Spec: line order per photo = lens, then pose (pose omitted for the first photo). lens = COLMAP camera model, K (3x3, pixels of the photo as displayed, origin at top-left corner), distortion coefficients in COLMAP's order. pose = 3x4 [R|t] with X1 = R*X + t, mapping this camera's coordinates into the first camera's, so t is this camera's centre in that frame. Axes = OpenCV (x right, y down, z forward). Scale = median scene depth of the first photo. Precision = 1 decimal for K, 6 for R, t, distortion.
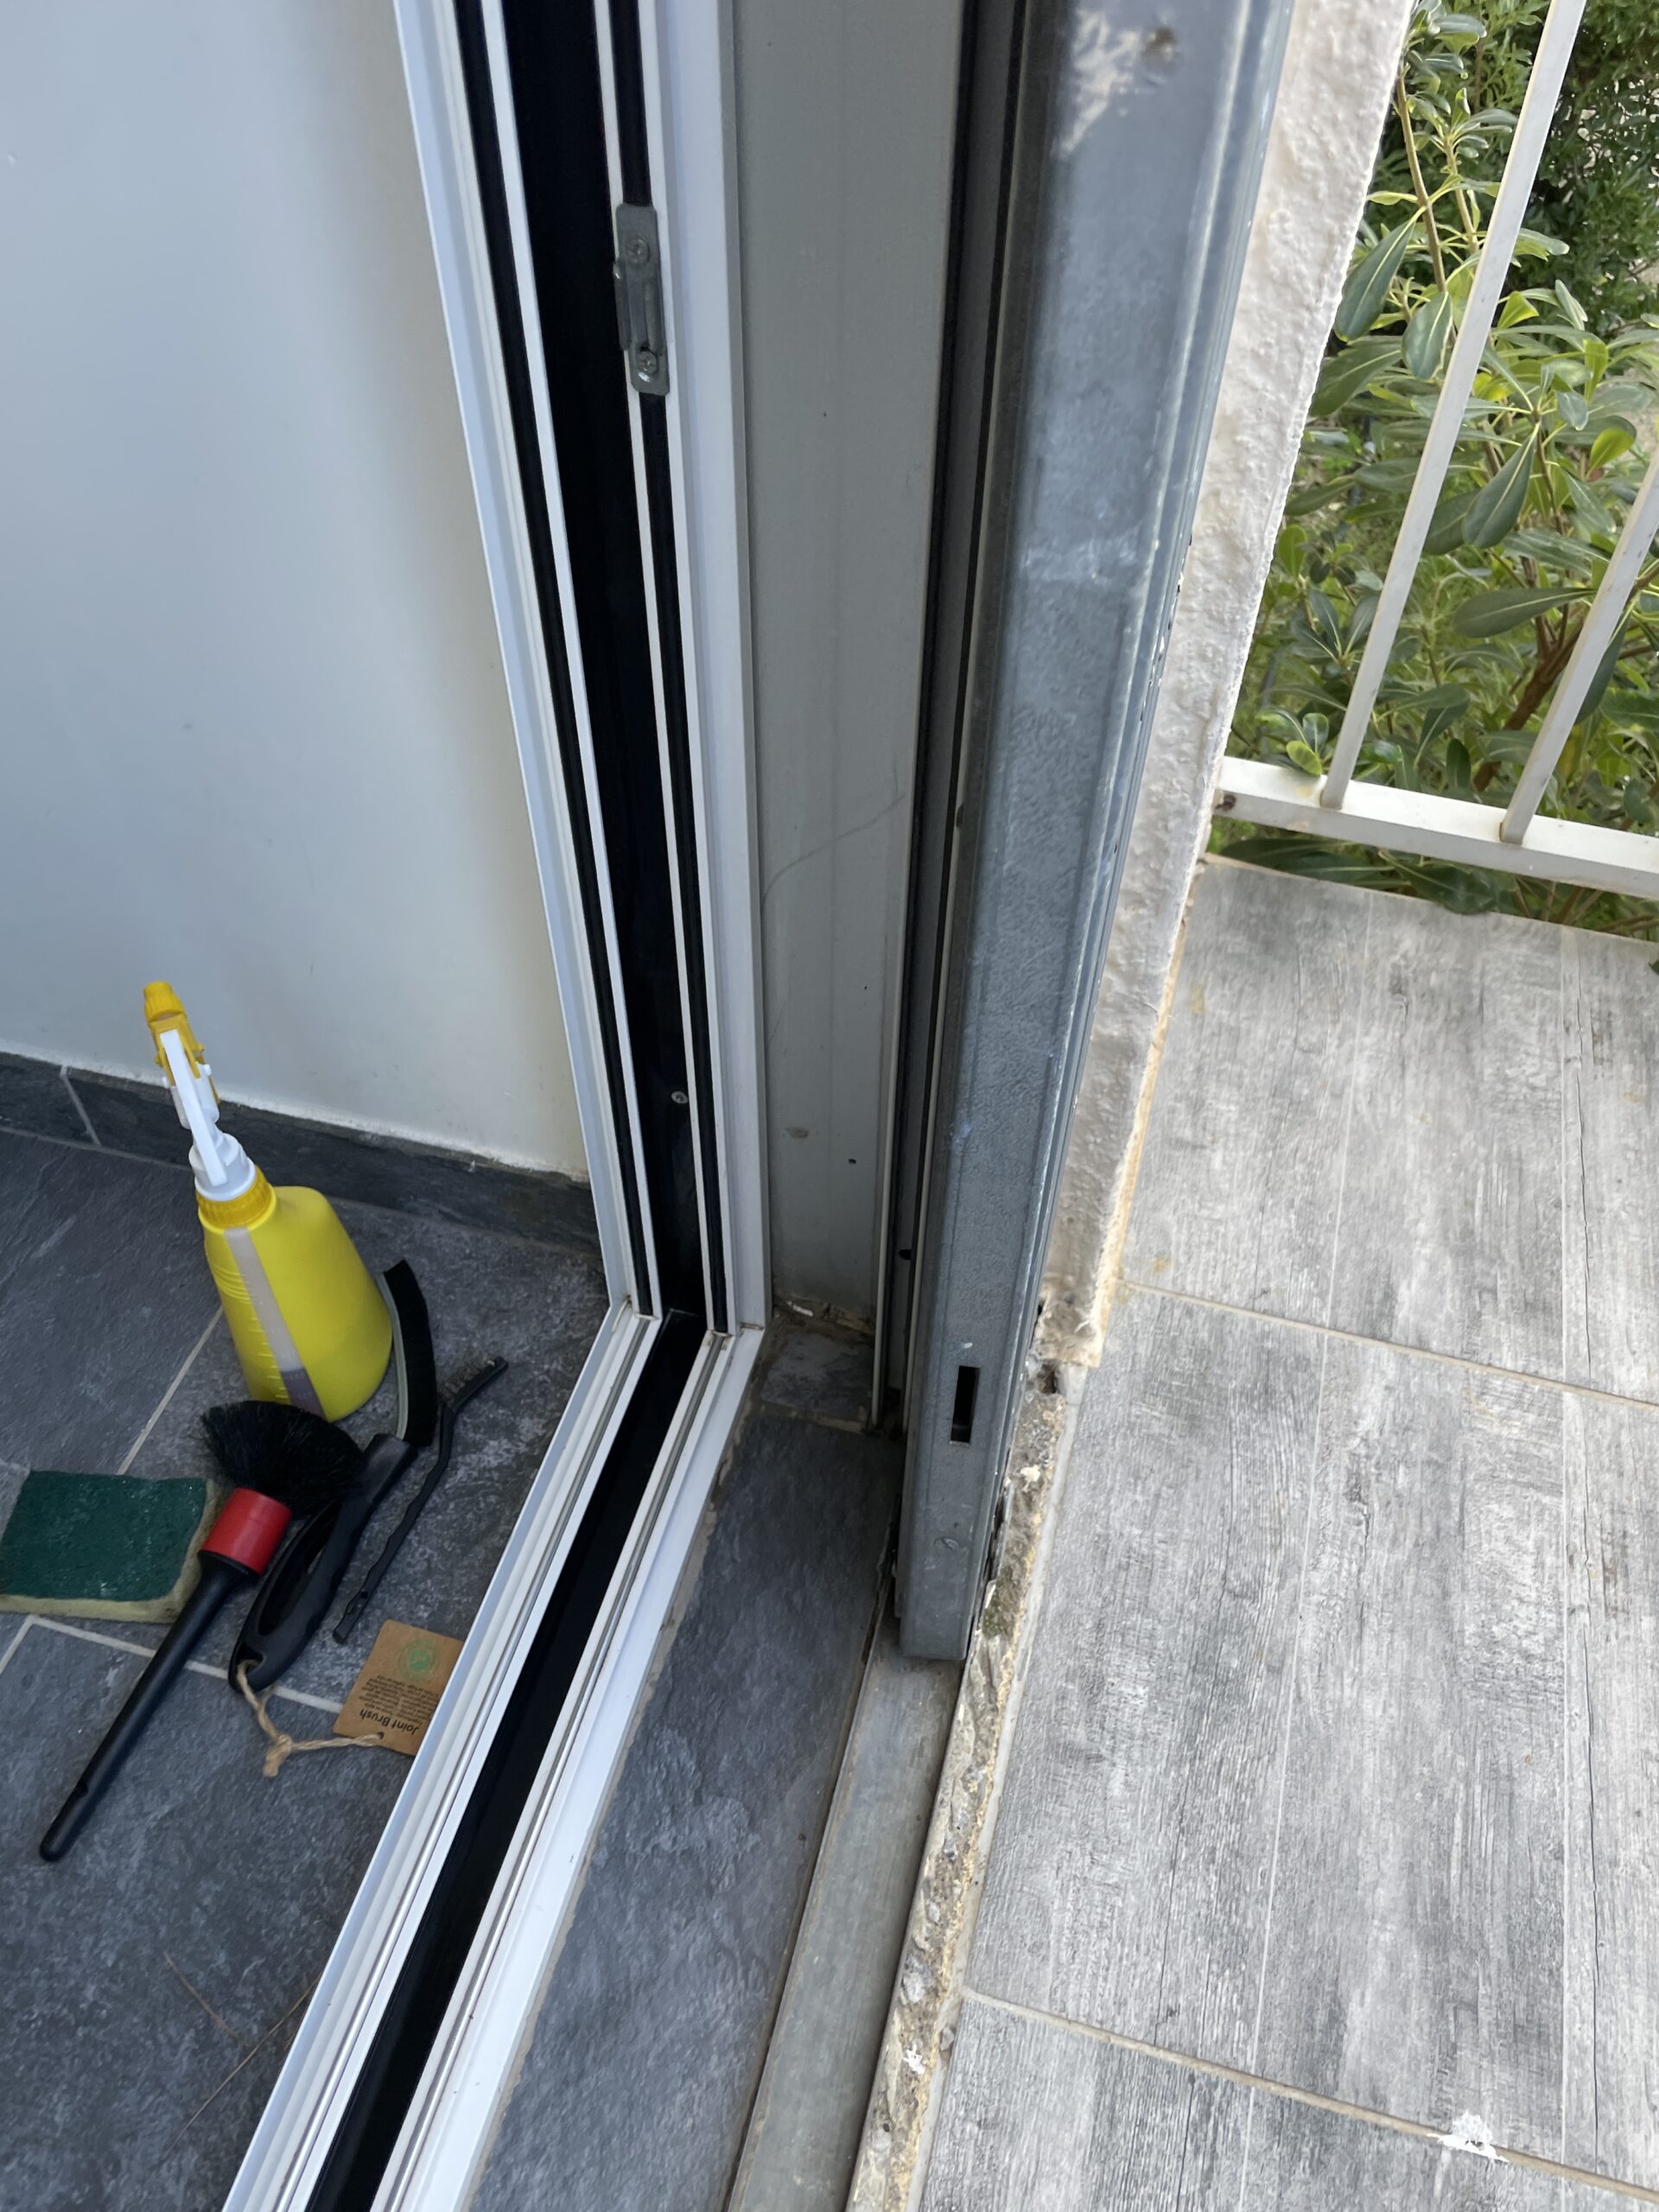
lens RADIAL K [[1699.8, 0, 830.0], [0, 1699.8, 1106.9], [0, 0, 1]] dist [-0.008108, -0.004615]
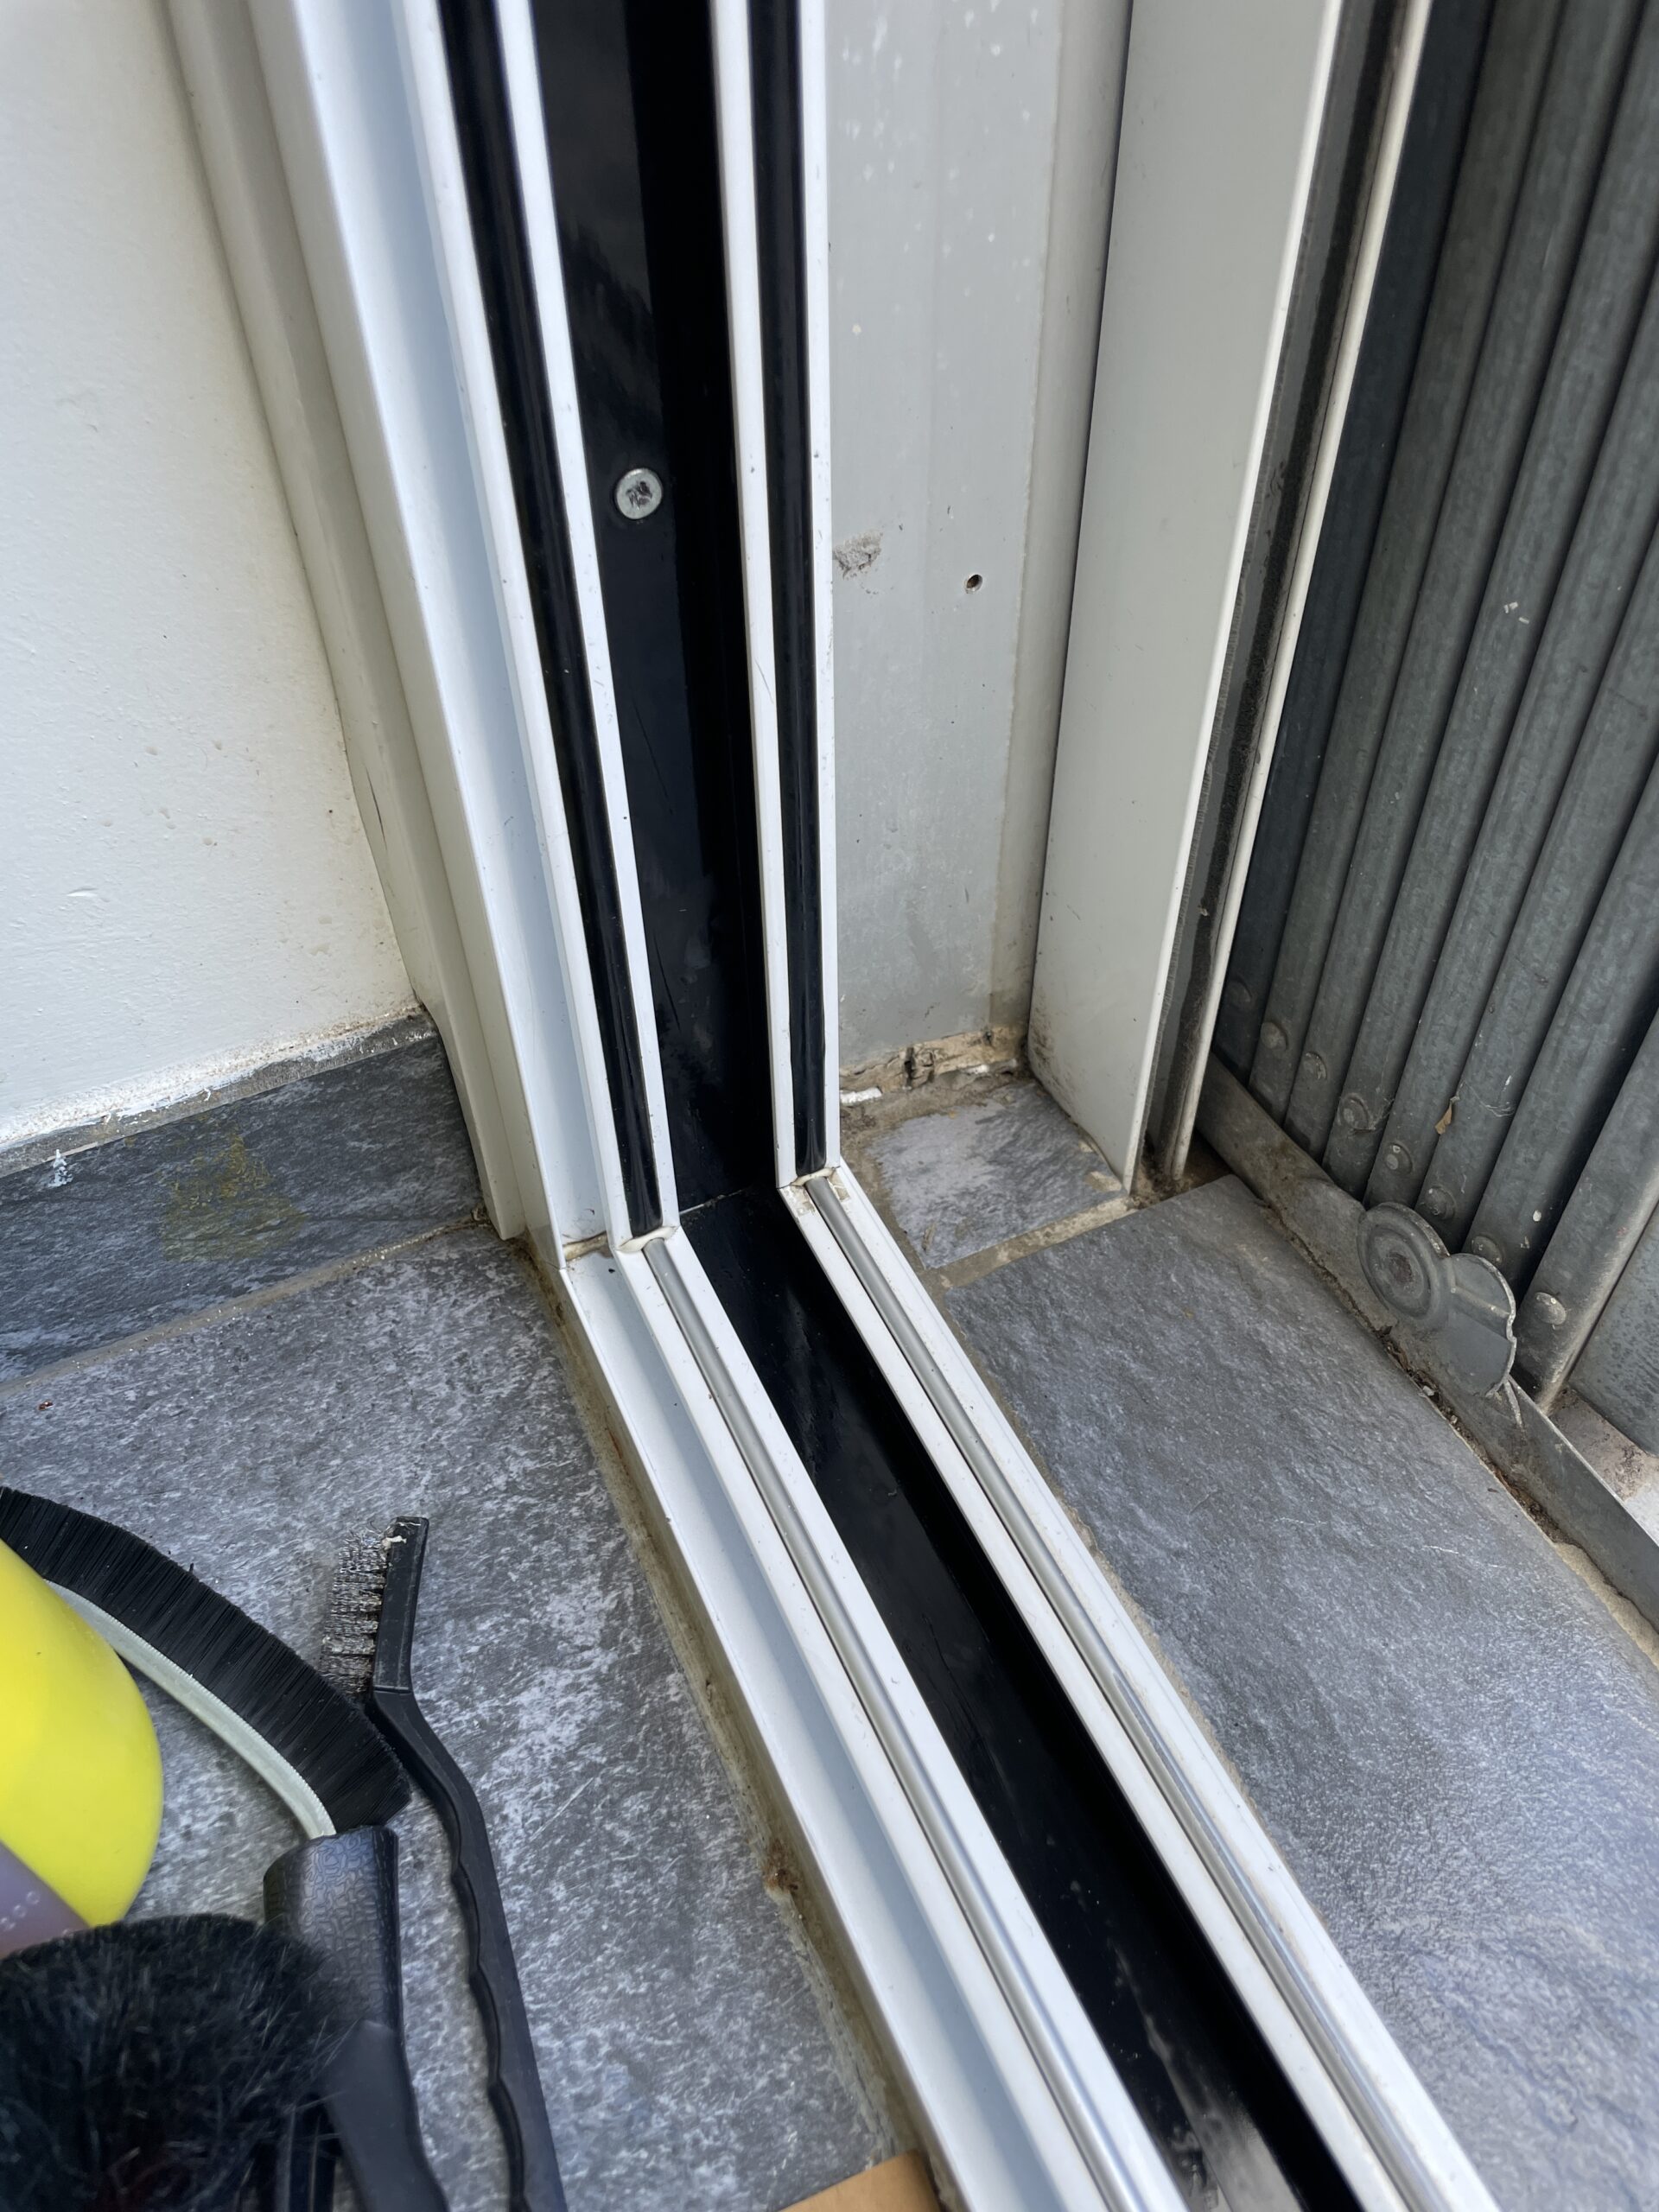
lens RADIAL K [[1699.8, 0, 828.7], [0, 1699.8, 1104.5], [0, 0, 1]] dist [-0.008108, -0.004615]
pose [[0.763116, -0.482359, 0.430097, -0.248996], [0.511587, 0.857531, 0.054028, 0.097333], [-0.394882, 0.178802, 0.901165, 0.605804]]
